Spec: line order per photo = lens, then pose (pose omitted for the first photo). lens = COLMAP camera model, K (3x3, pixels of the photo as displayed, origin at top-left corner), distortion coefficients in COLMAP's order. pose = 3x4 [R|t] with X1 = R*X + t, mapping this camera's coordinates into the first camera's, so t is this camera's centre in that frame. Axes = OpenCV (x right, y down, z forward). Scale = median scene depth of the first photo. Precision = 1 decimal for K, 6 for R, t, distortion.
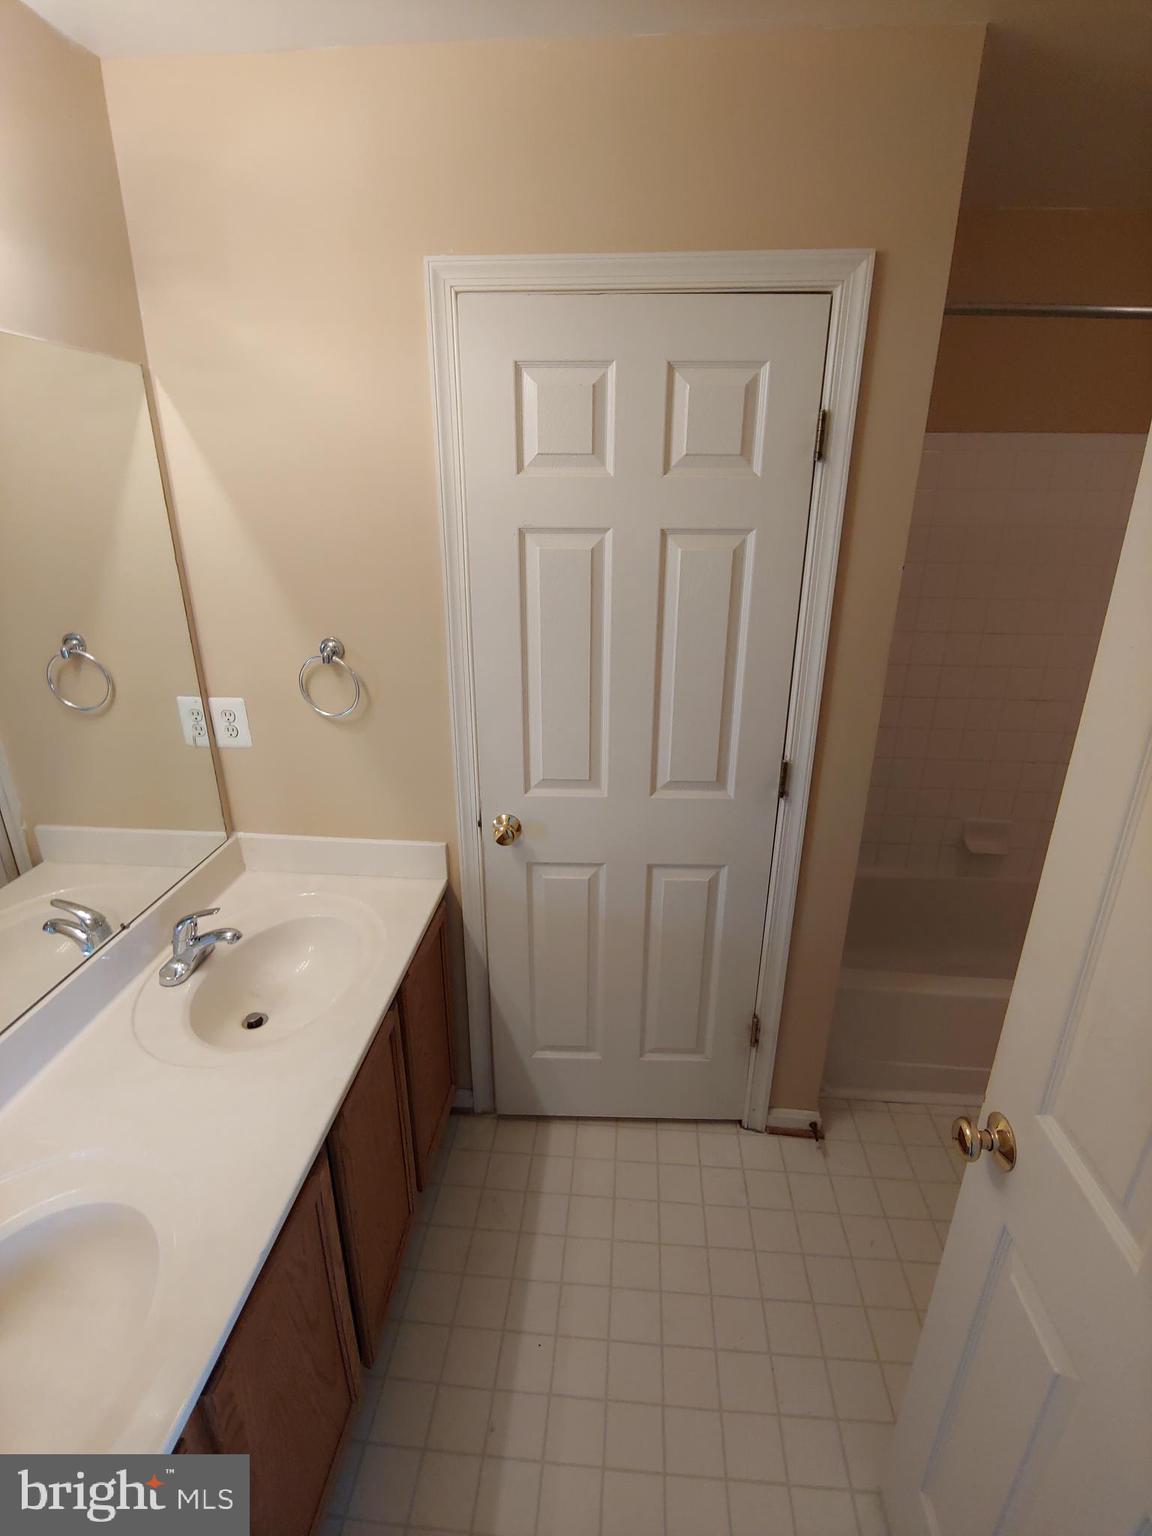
lens RADIAL K [[743.9, 0, 576.6], [0, 743.9, 768.5], [0, 0, 1]] dist [-0.018731, -0.000236]
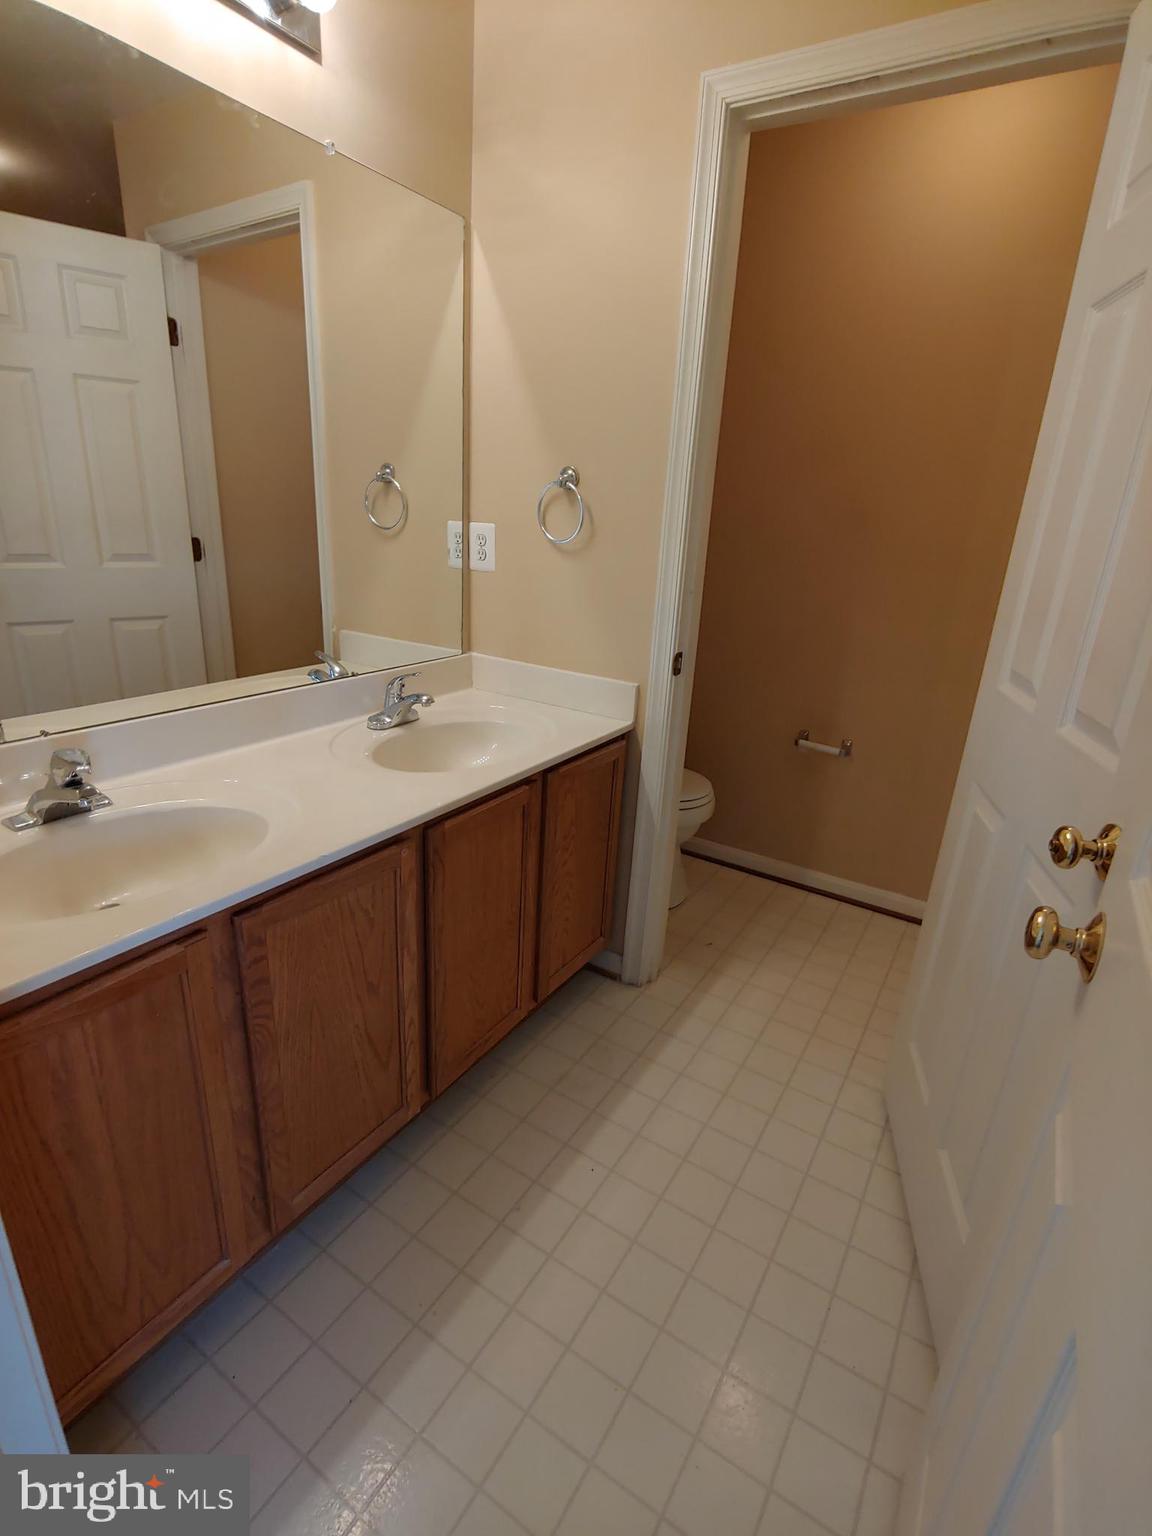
lens RADIAL K [[743.9, 0, 561.9], [0, 743.9, 774.9], [0, 0, 1]] dist [-0.018731, -0.000236]
pose [[0.876079, 0.201678, -0.437963, 0.231280], [-0.216115, 0.976216, 0.017232, 0.255337], [0.431022, 0.079554, 0.898828, 0.056104]]
